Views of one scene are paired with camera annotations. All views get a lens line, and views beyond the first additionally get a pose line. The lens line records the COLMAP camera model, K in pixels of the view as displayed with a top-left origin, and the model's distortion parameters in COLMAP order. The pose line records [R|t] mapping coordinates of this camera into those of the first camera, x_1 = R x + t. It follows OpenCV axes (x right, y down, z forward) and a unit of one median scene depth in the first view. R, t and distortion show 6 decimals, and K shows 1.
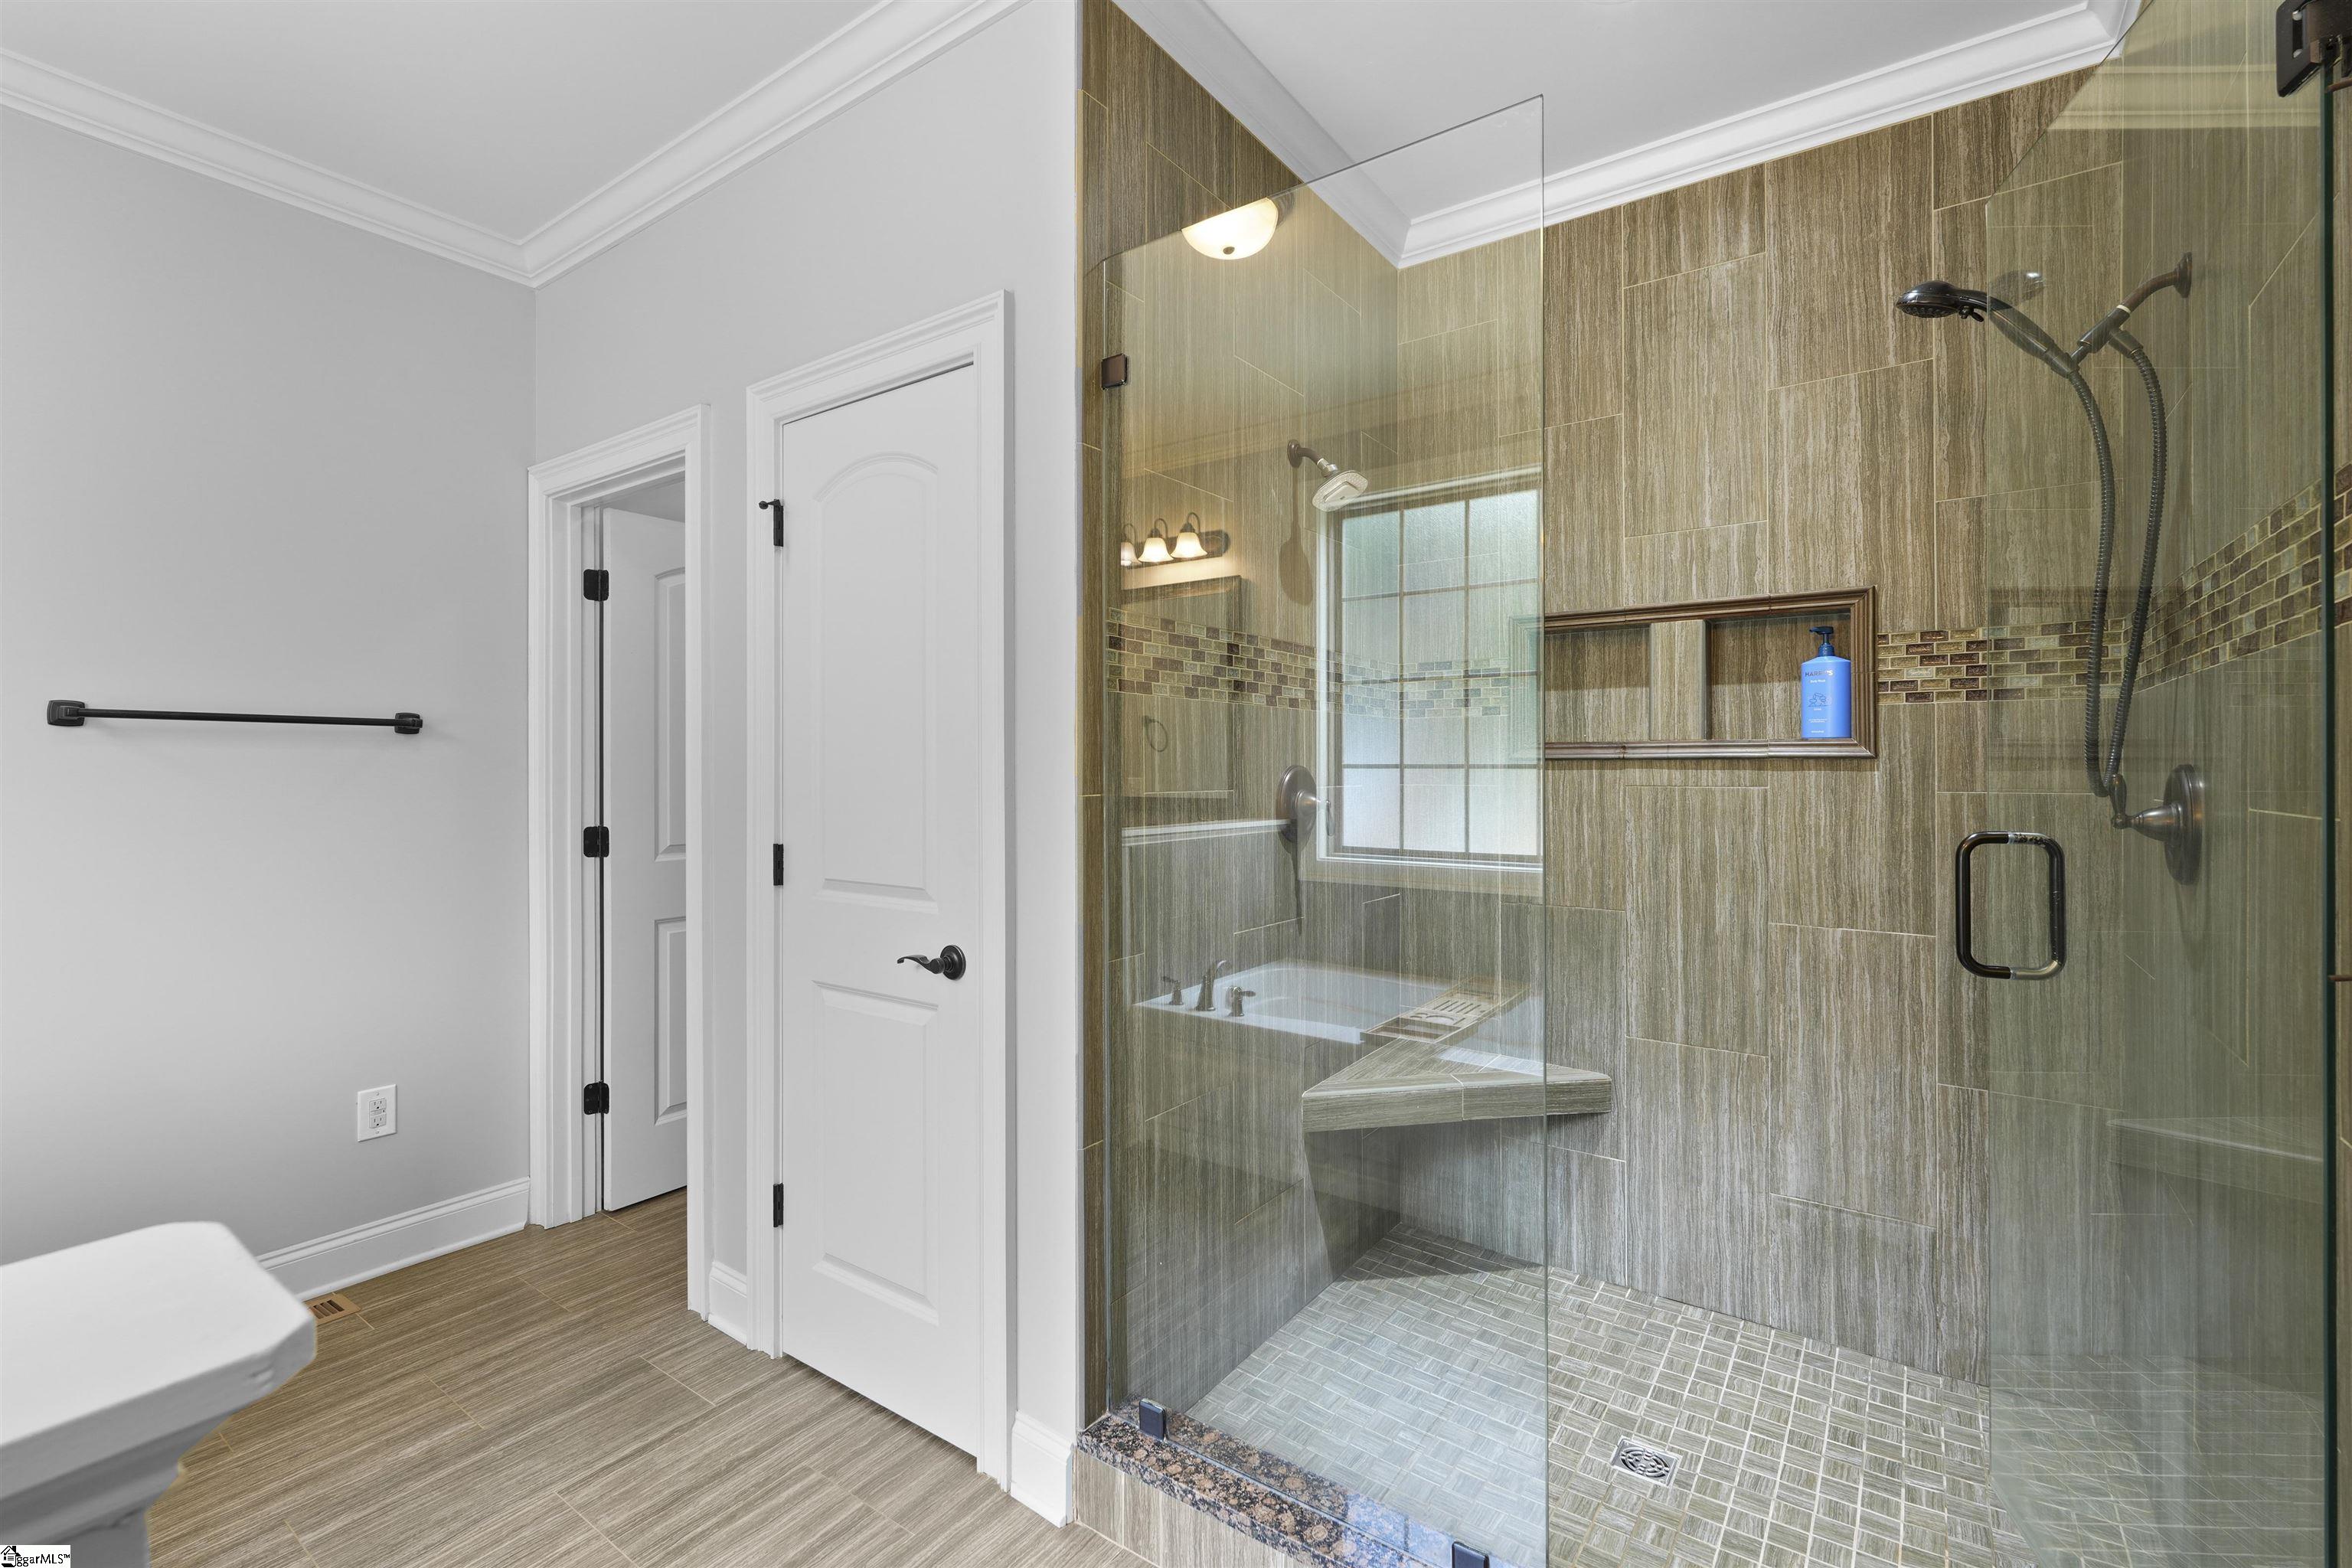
lens RADIAL K [[1027.1, 0, 1176.4], [0, 1027.1, 765.5], [0, 0, 1]] dist [-0.004625, 0.000320]
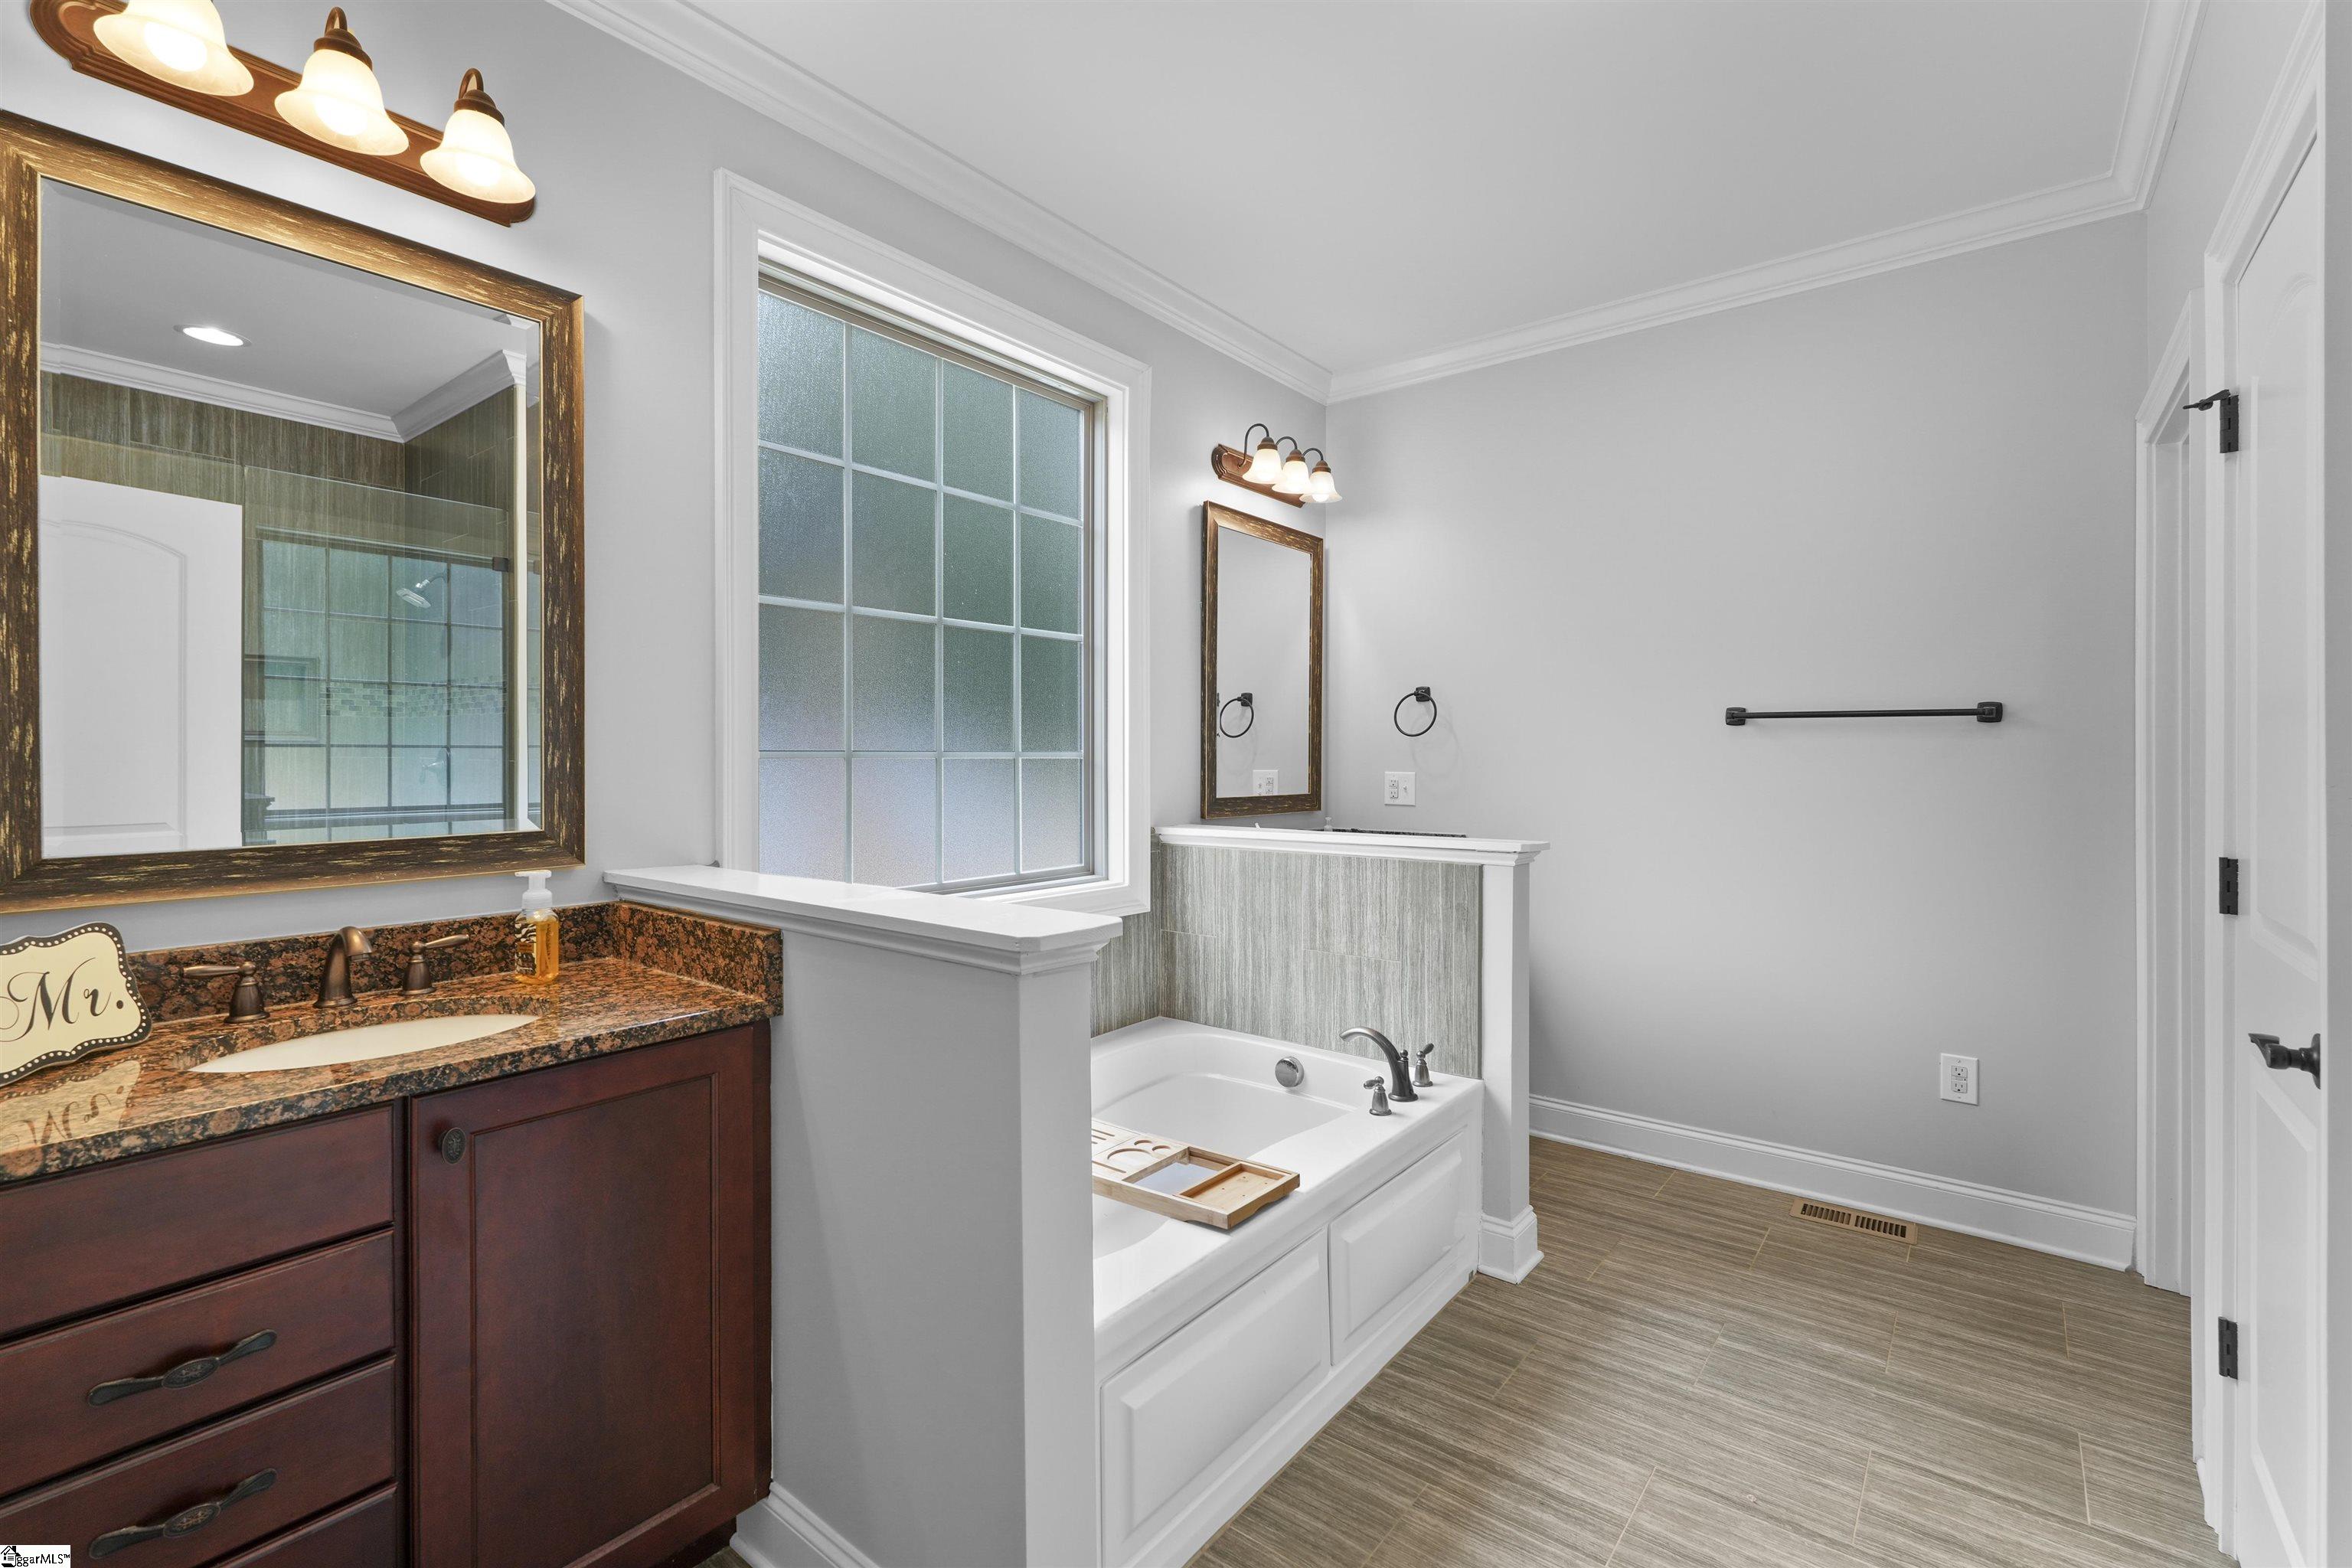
lens RADIAL K [[1027.1, 0, 1176.4], [0, 1027.1, 764.9], [0, 0, 1]] dist [-0.004625, 0.000320]
pose [[-0.052842, 0.010635, -0.998546, 0.405450], [-0.001402, 0.999942, 0.010725, 0.002431], [0.998602, 0.001967, -0.052824, 0.302461]]
